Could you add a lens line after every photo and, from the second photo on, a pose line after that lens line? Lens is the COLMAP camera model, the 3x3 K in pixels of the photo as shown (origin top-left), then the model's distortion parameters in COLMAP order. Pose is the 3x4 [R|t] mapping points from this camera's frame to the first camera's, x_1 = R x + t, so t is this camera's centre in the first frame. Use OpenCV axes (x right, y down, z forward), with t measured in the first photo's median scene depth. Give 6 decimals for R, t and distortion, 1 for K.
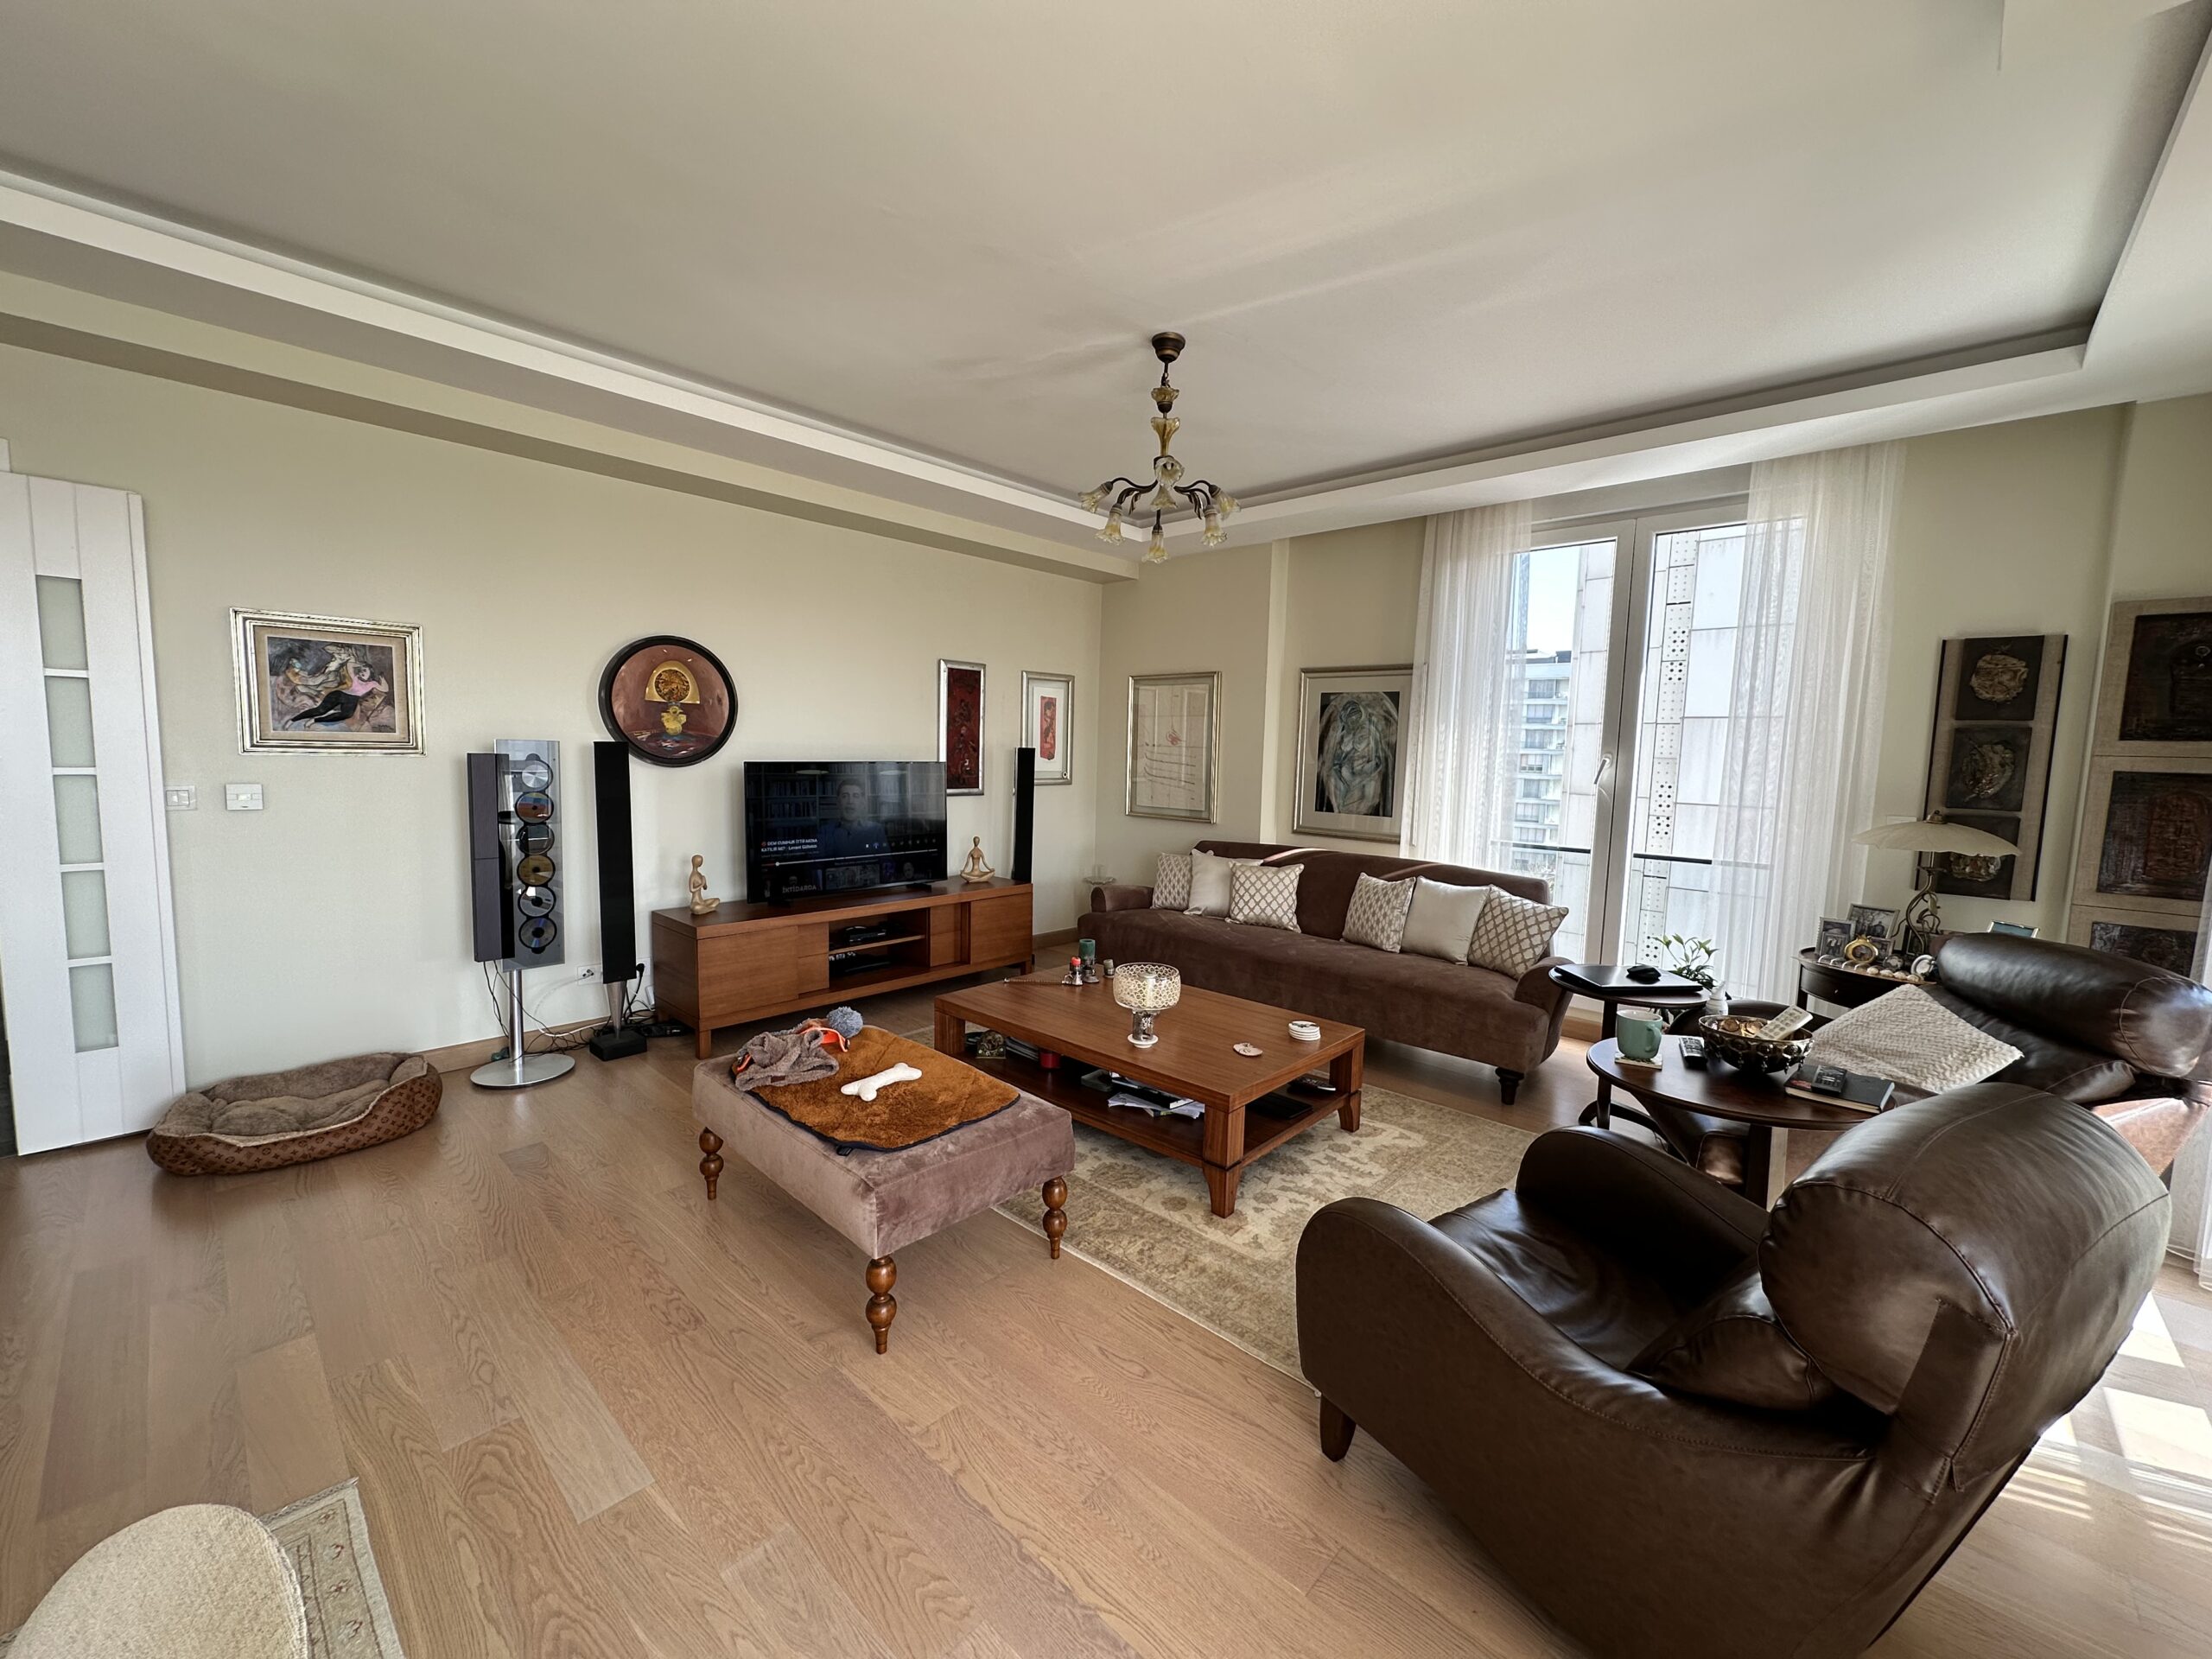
lens RADIAL K [[877.1, 0, 1105.6], [0, 877.1, 827.3], [0, 0, 1]] dist [0.001213, 0.000147]
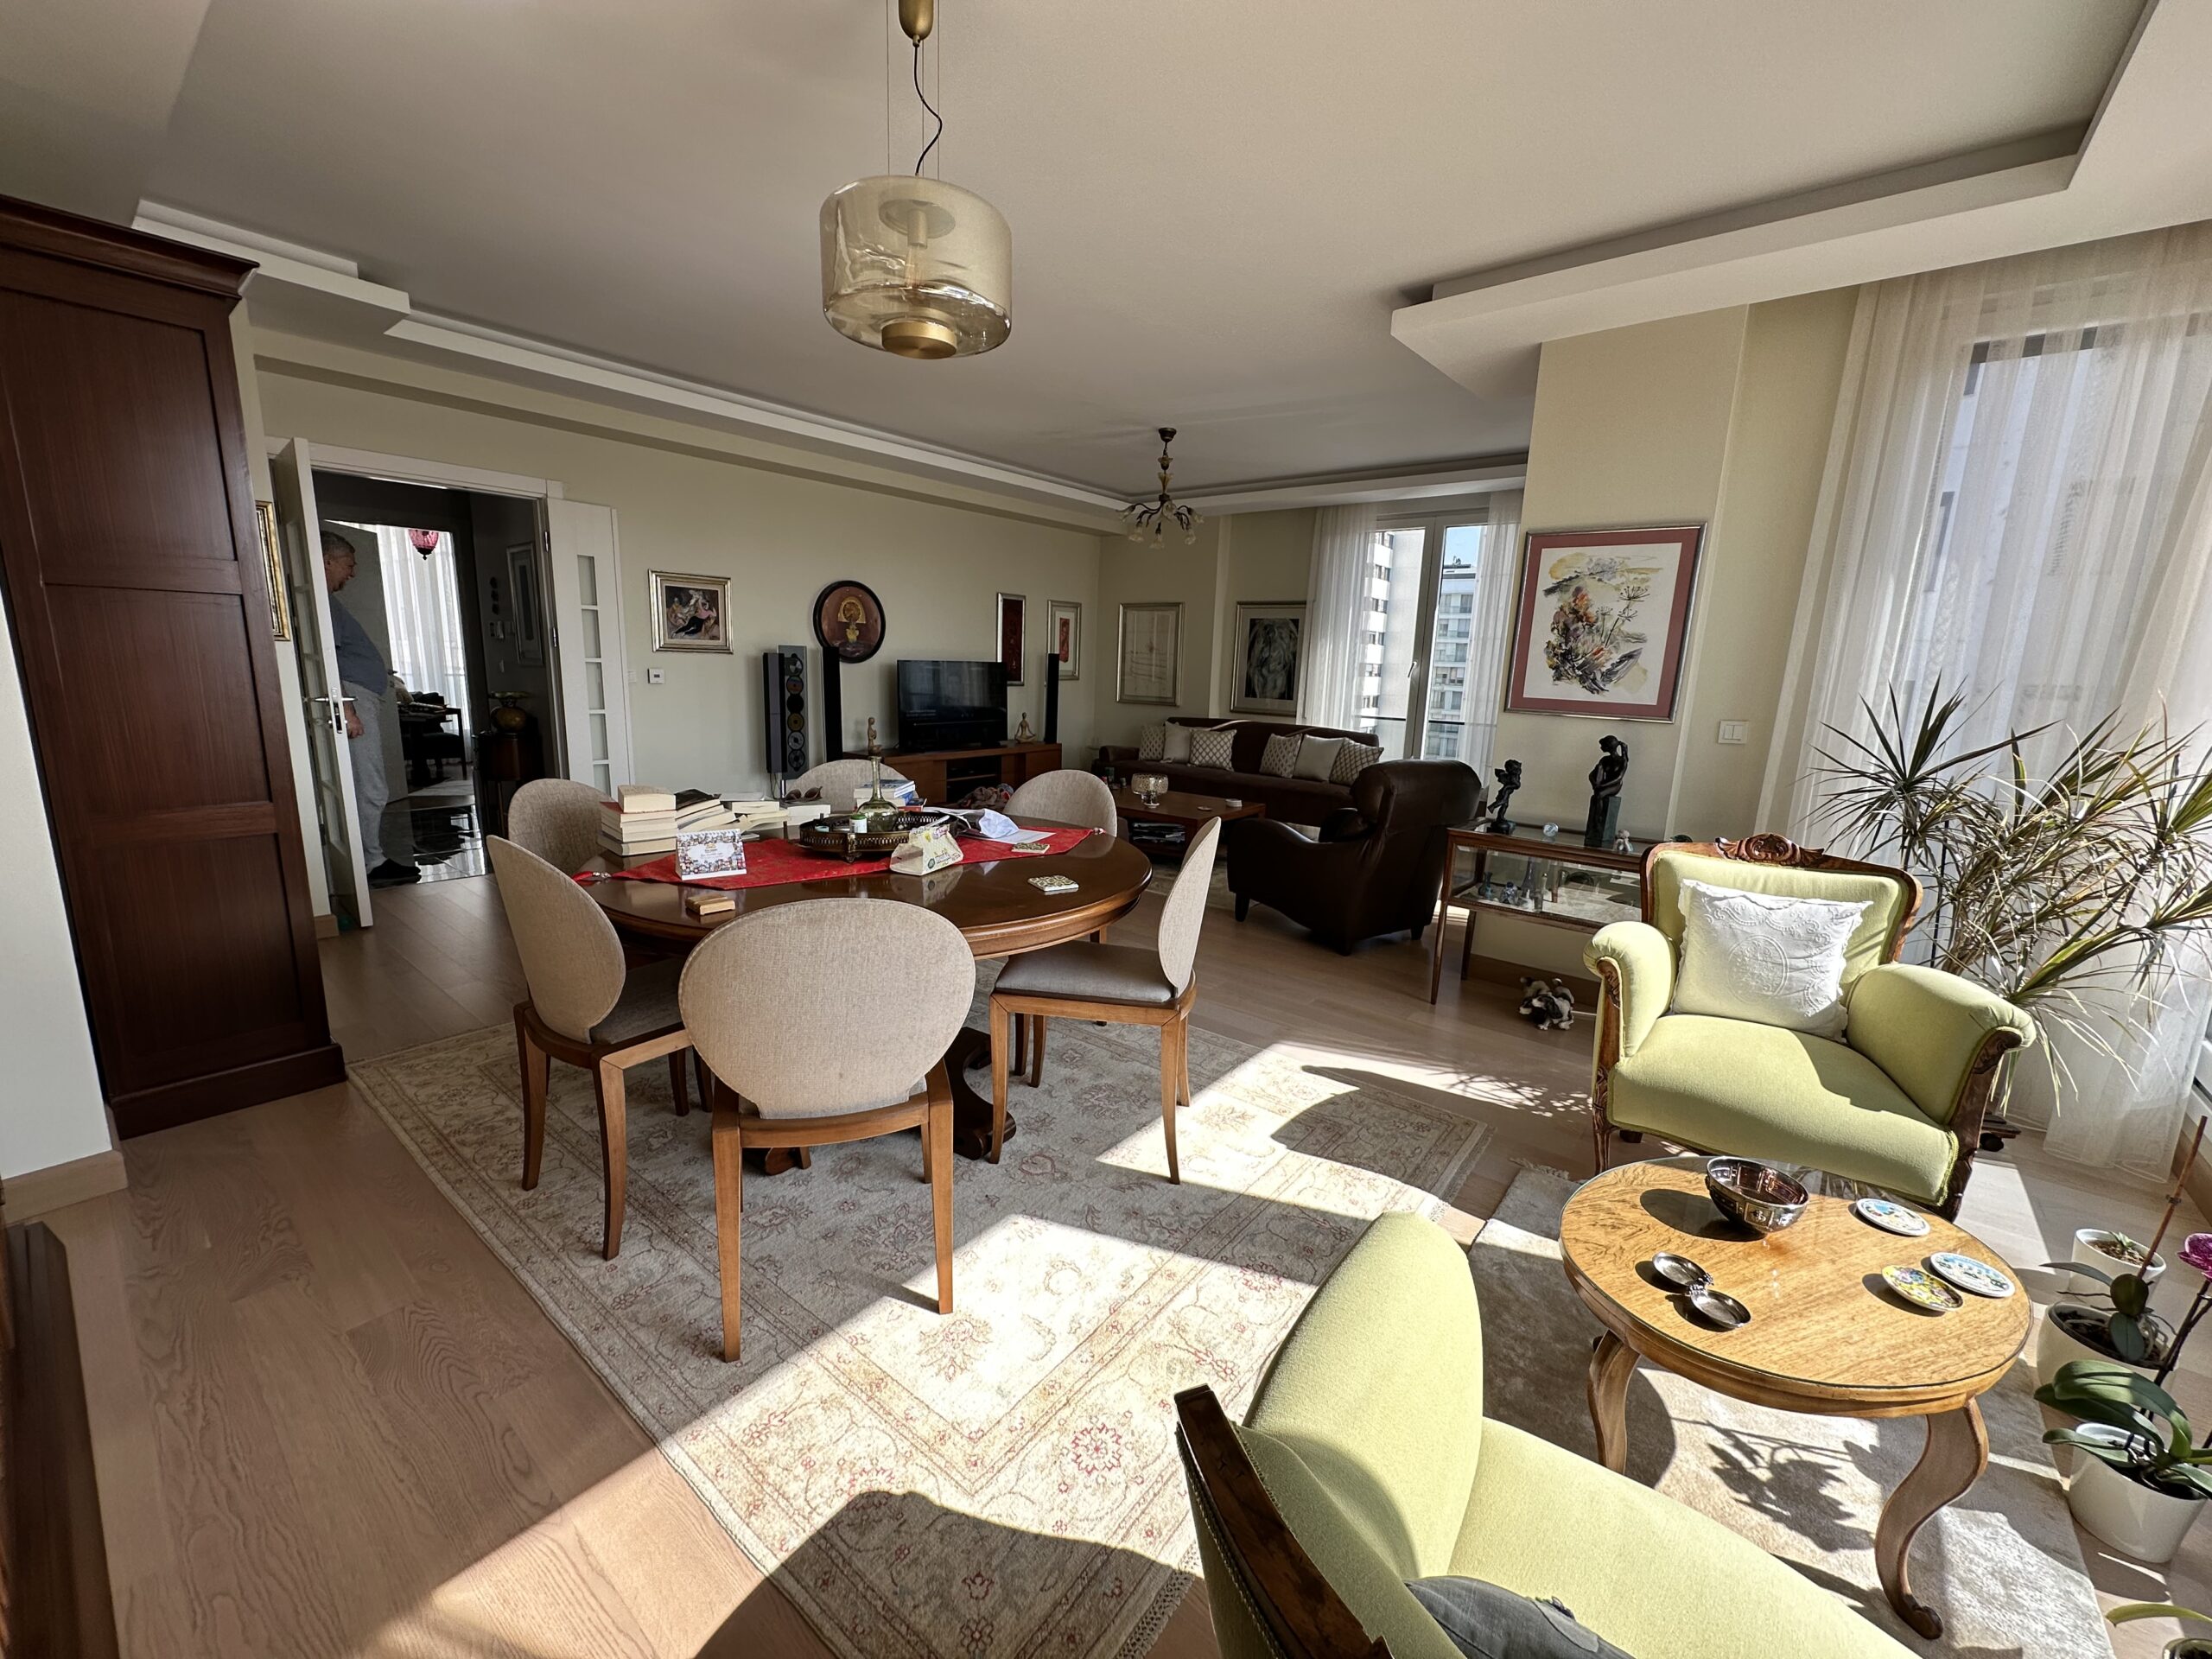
lens RADIAL K [[877.1, 0, 1105.9], [0, 877.1, 826.7], [0, 0, 1]] dist [0.001213, 0.000147]
pose [[0.997711, -0.005822, 0.067369, -0.117419], [-0.000818, 0.995175, 0.098110, 0.062159], [-0.067616, -0.097941, 0.992893, -0.573987]]
